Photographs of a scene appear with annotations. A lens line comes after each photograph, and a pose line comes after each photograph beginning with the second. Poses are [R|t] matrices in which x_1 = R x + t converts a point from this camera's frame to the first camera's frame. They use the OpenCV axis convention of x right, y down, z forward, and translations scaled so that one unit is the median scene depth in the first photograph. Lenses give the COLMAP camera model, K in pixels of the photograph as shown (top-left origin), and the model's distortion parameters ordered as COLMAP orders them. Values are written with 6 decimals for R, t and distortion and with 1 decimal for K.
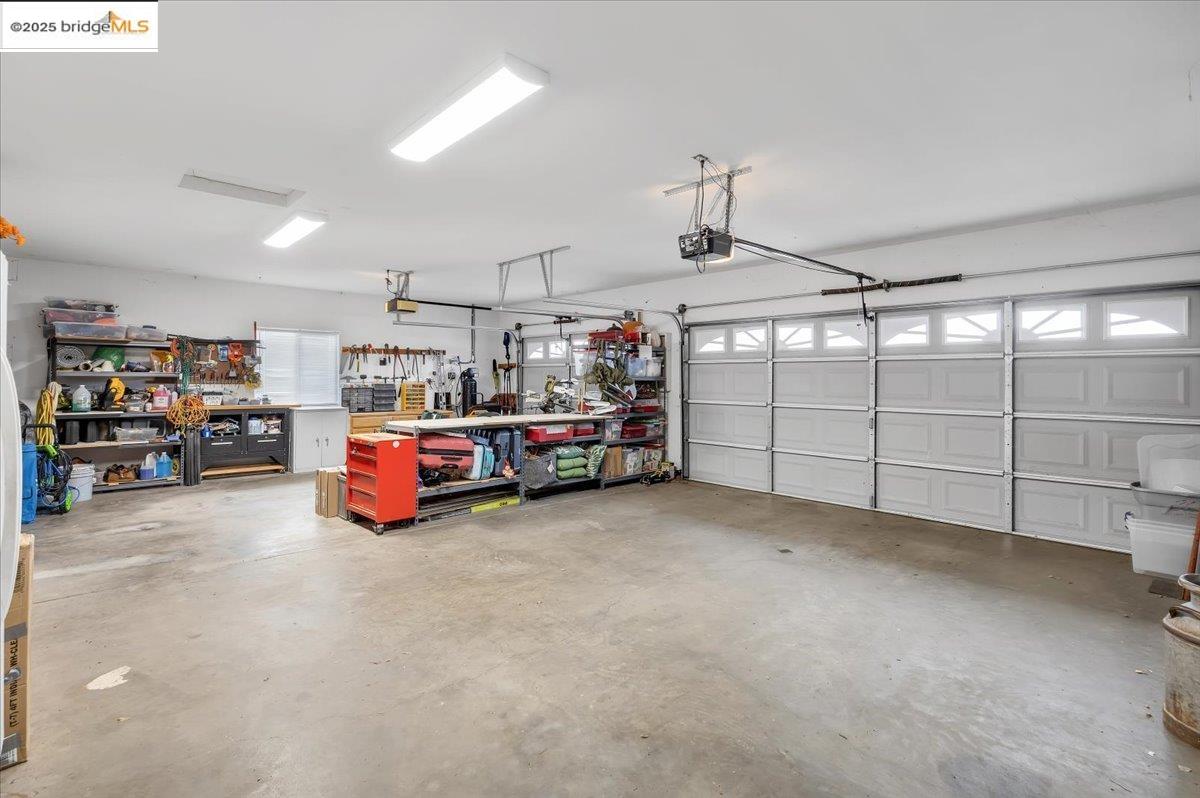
lens RADIAL K [[531.2, 0, 600.1], [0, 531.2, 386.4], [0, 0, 1]] dist [-0.003541, -0.000056]
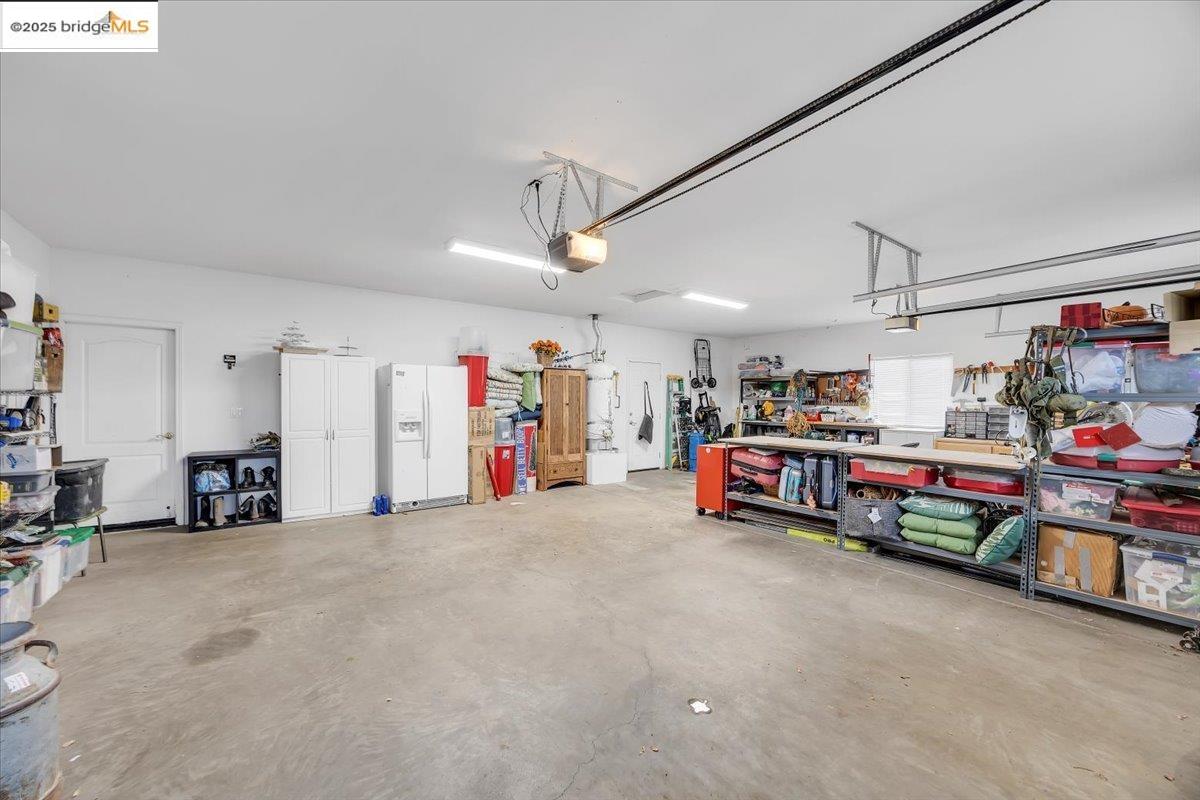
lens RADIAL K [[461.6, 0, 600.4], [0, 461.6, 405.2], [0, 0, 1]] dist [-0.001585, -0.000620]
pose [[-0.110673, 0.005856, -0.993840, 0.652784], [-0.019320, 0.999781, 0.008043, -0.004119], [0.993669, 0.020092, -0.110536, 0.736604]]
